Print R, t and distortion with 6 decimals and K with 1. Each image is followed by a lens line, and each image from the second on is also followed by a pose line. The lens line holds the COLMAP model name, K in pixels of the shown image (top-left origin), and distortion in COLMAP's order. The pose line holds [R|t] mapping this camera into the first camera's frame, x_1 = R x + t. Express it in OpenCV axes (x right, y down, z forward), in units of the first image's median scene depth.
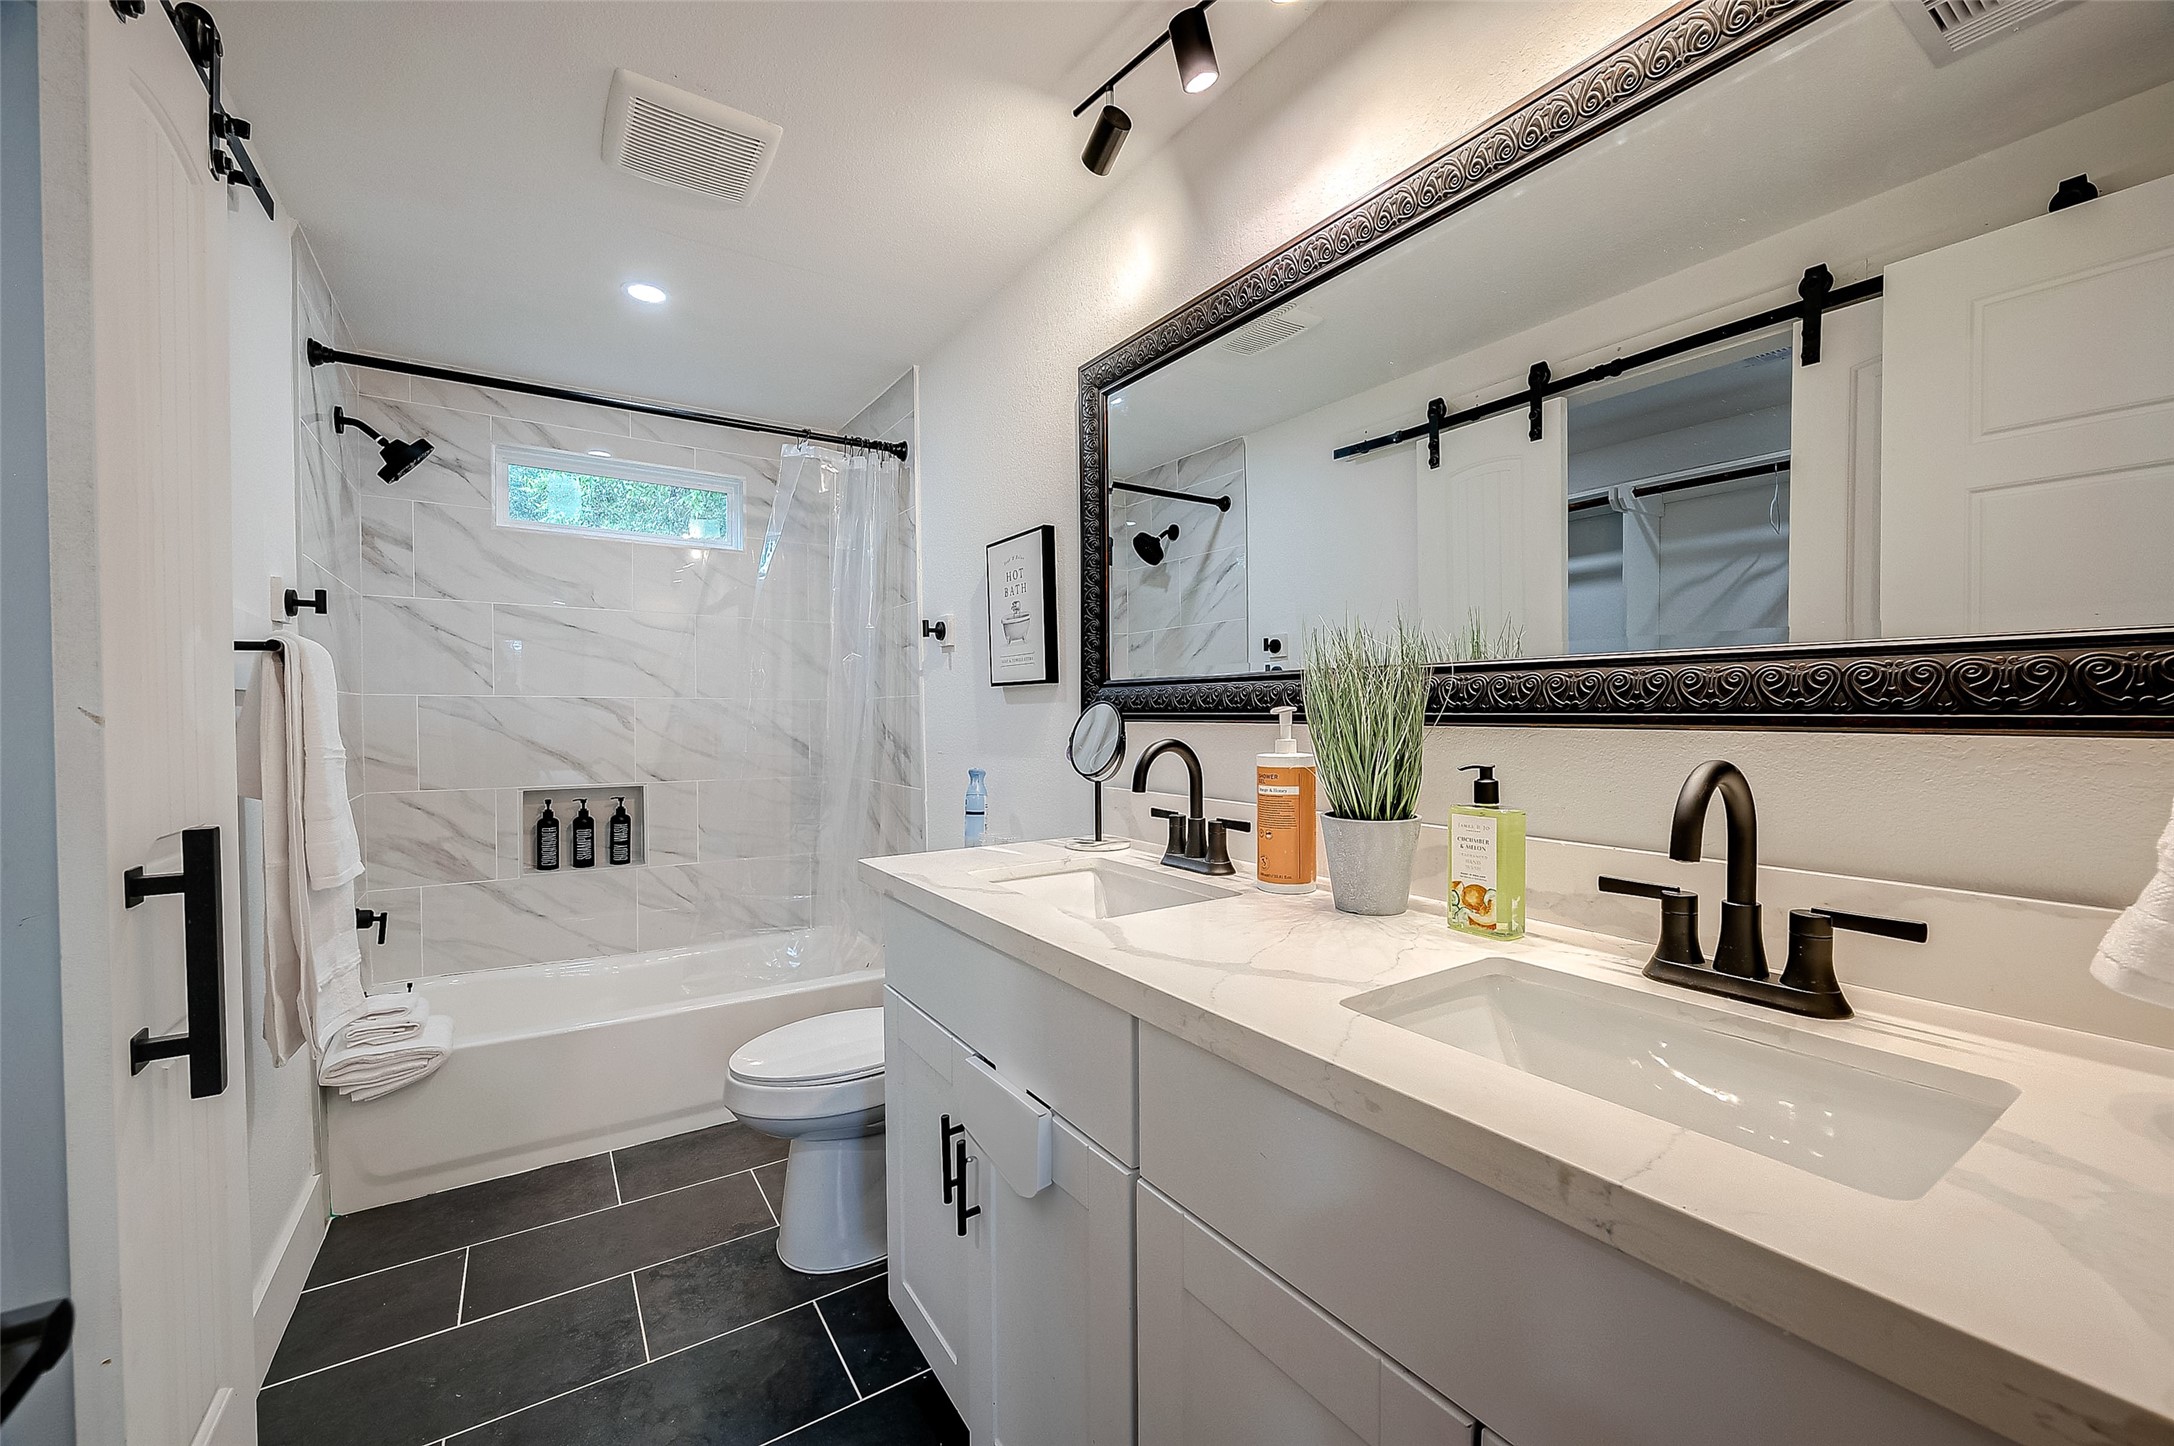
lens RADIAL K [[862.3, 0, 1087.0], [0, 862.3, 723.0], [0, 0, 1]] dist [0.025766, 0.000106]
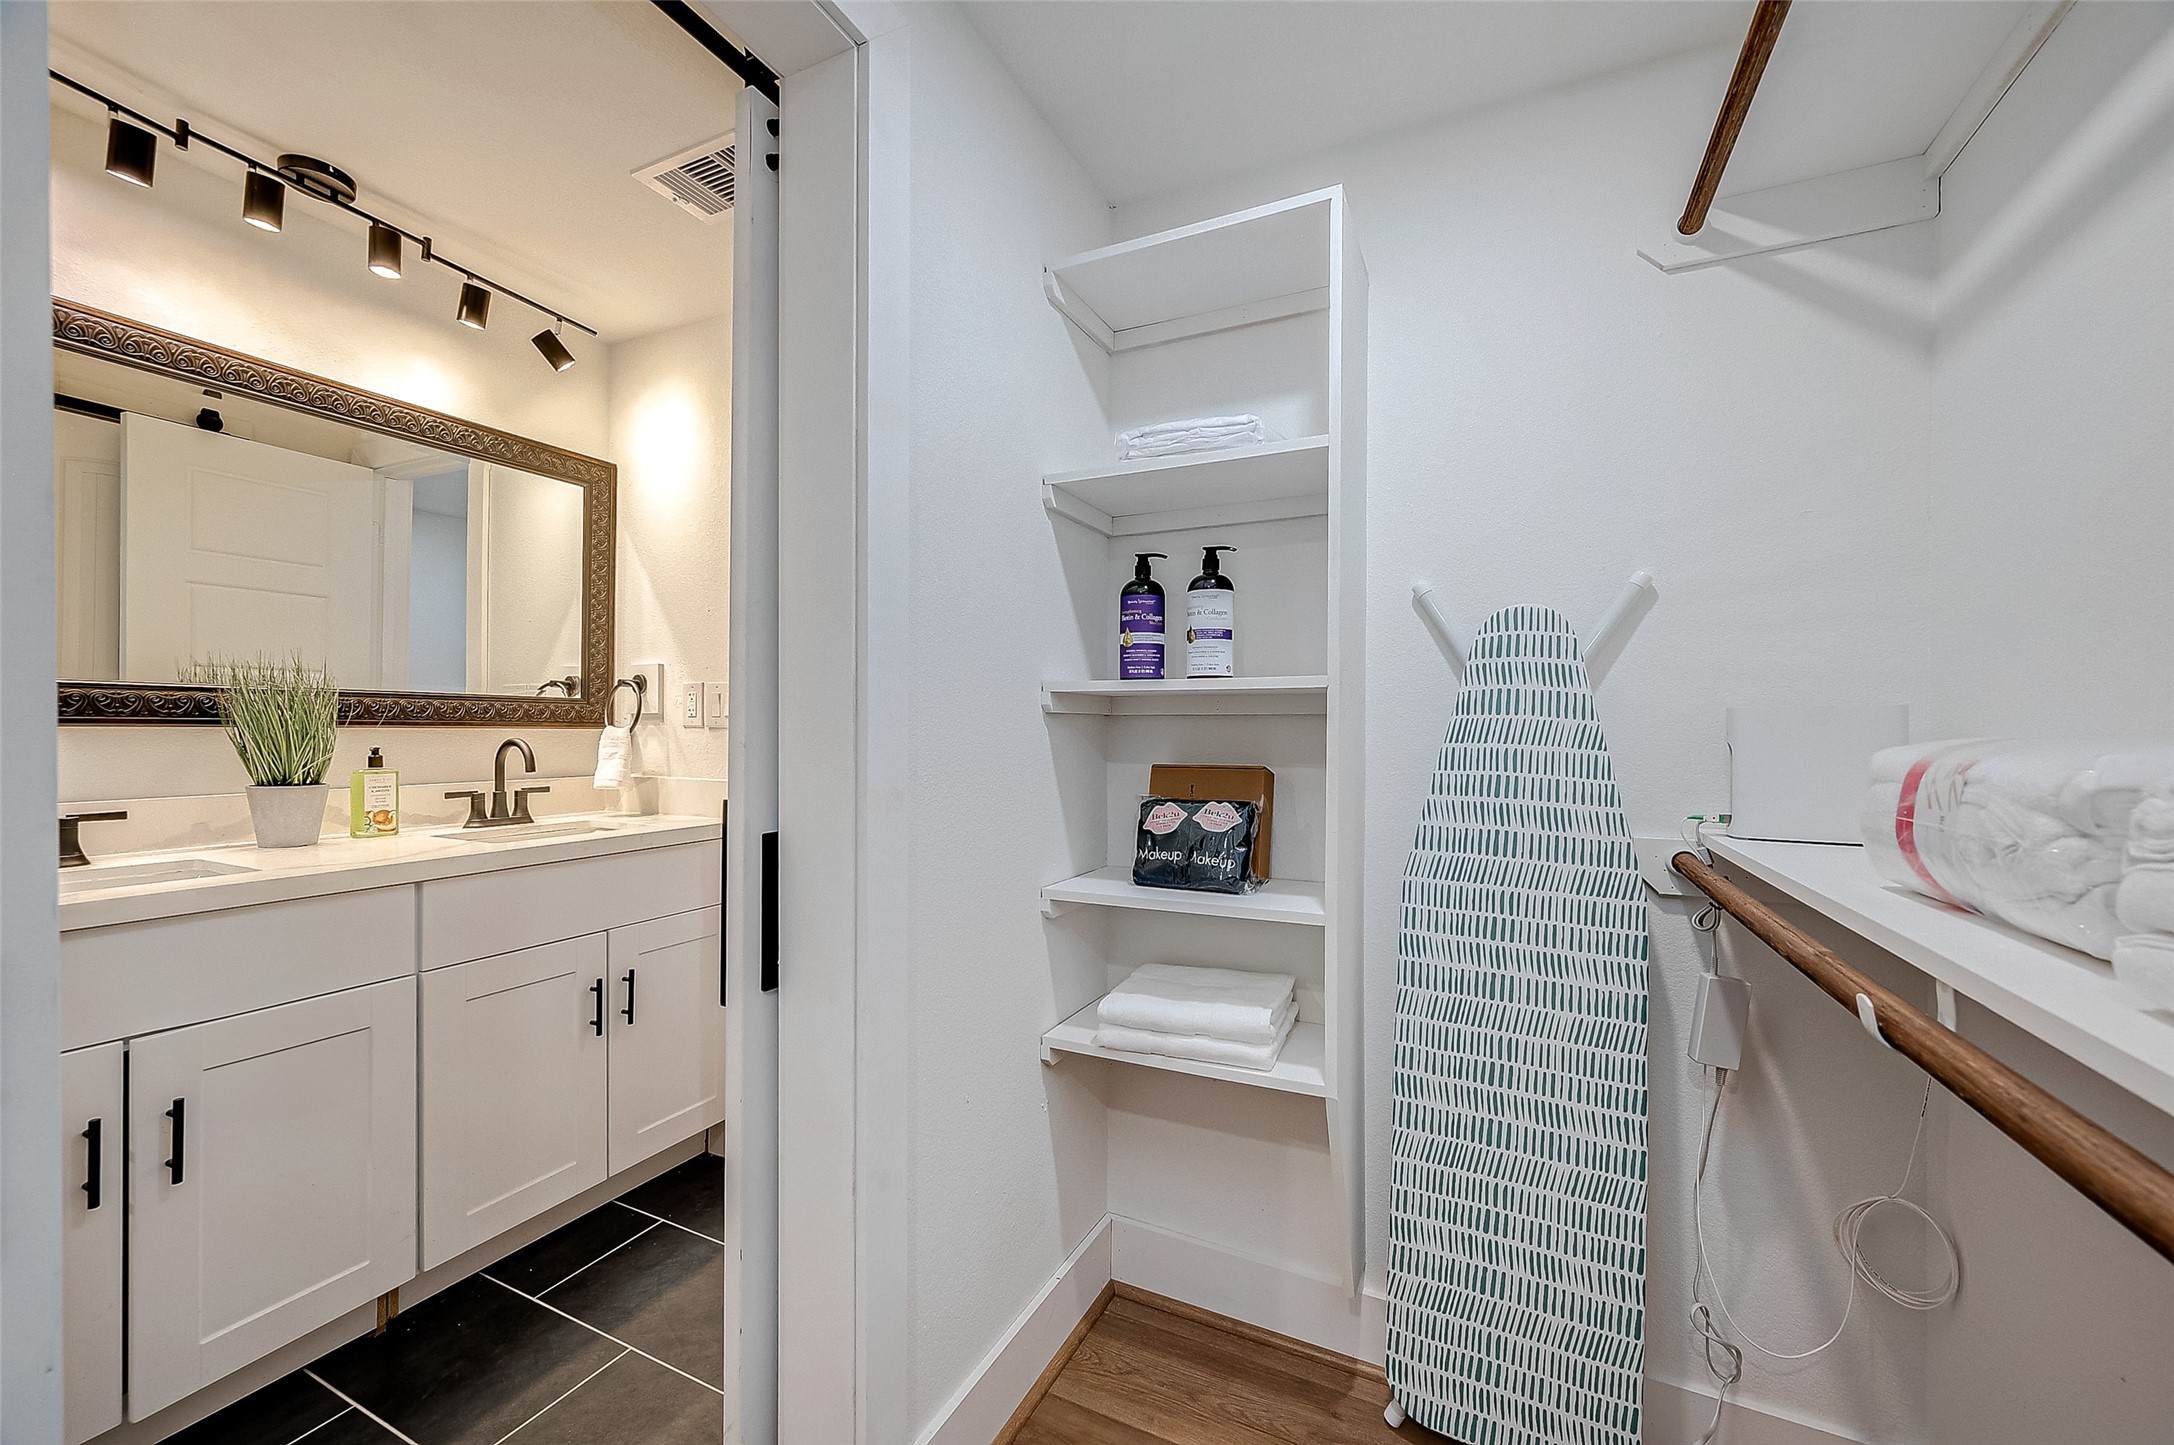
lens RADIAL K [[857.1, 0, 1088.2], [0, 857.1, 733.2], [0, 0, 1]] dist [-0.000219, 0.000147]
pose [[-0.516294, -0.010259, 0.856350, -1.759865], [0.002037, 0.999911, 0.013207, -0.003025], [-0.856409, 0.008563, -0.516227, 0.580343]]
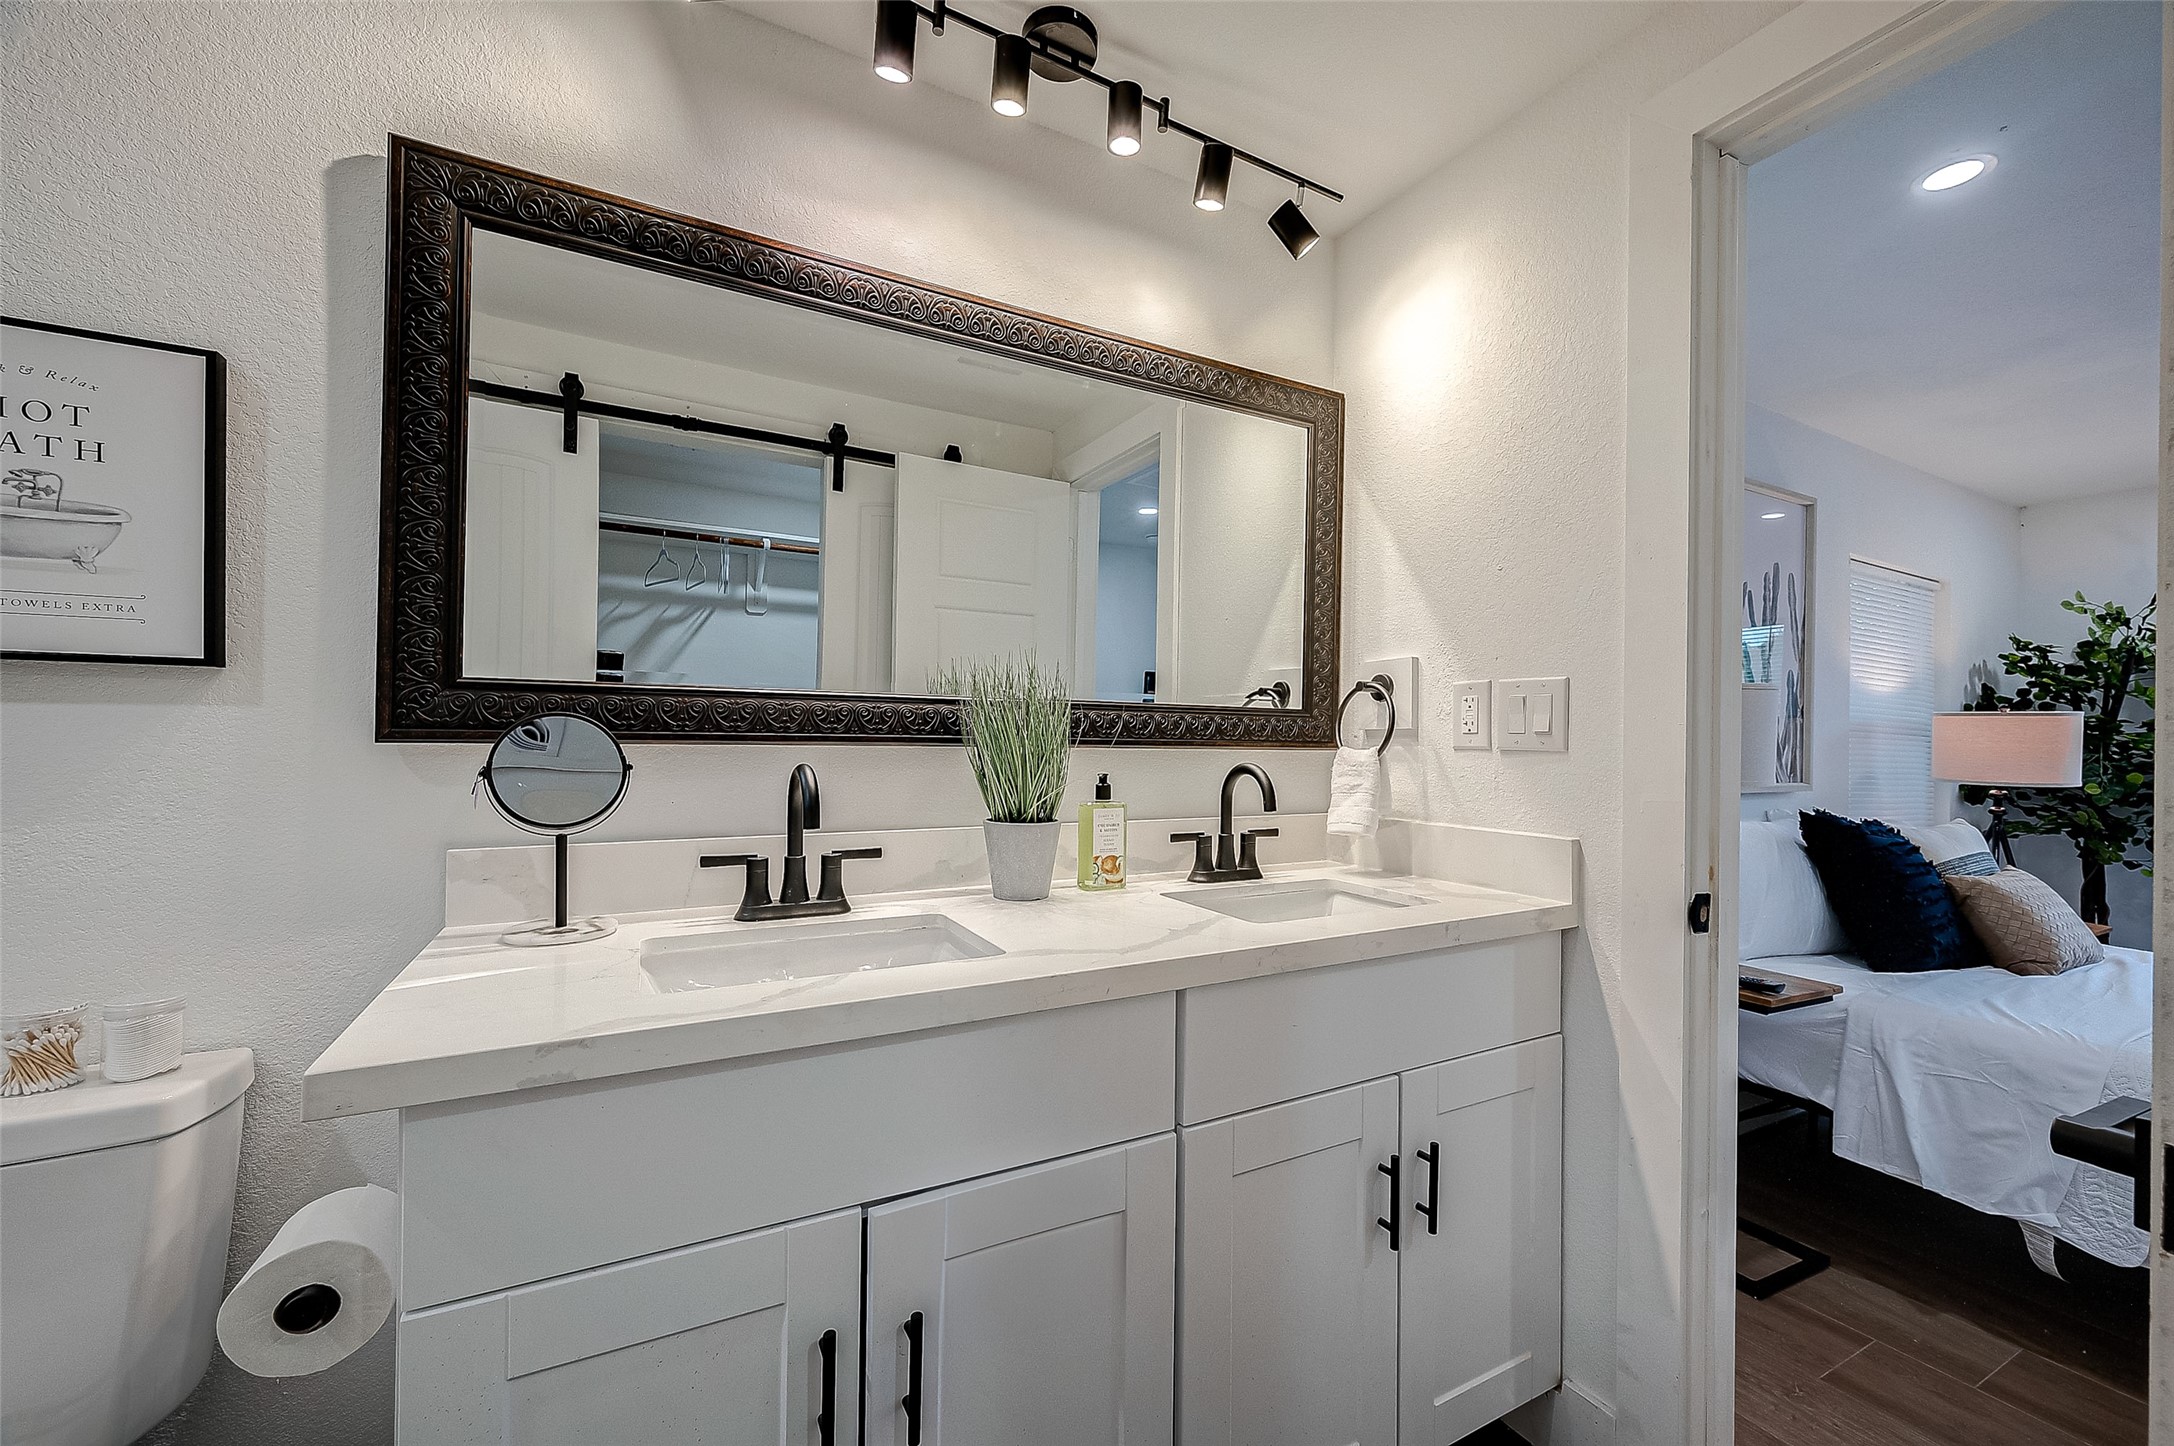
lens RADIAL K [[857.1, 0, 1088.2], [0, 857.1, 733.7], [0, 0, 1]] dist [-0.000219, 0.000147]
pose [[0.090310, 0.009049, 0.995873, -0.892400], [0.000078, 0.999959, -0.009094, -0.004572], [-0.995914, 0.000899, 0.090306, 0.817062]]
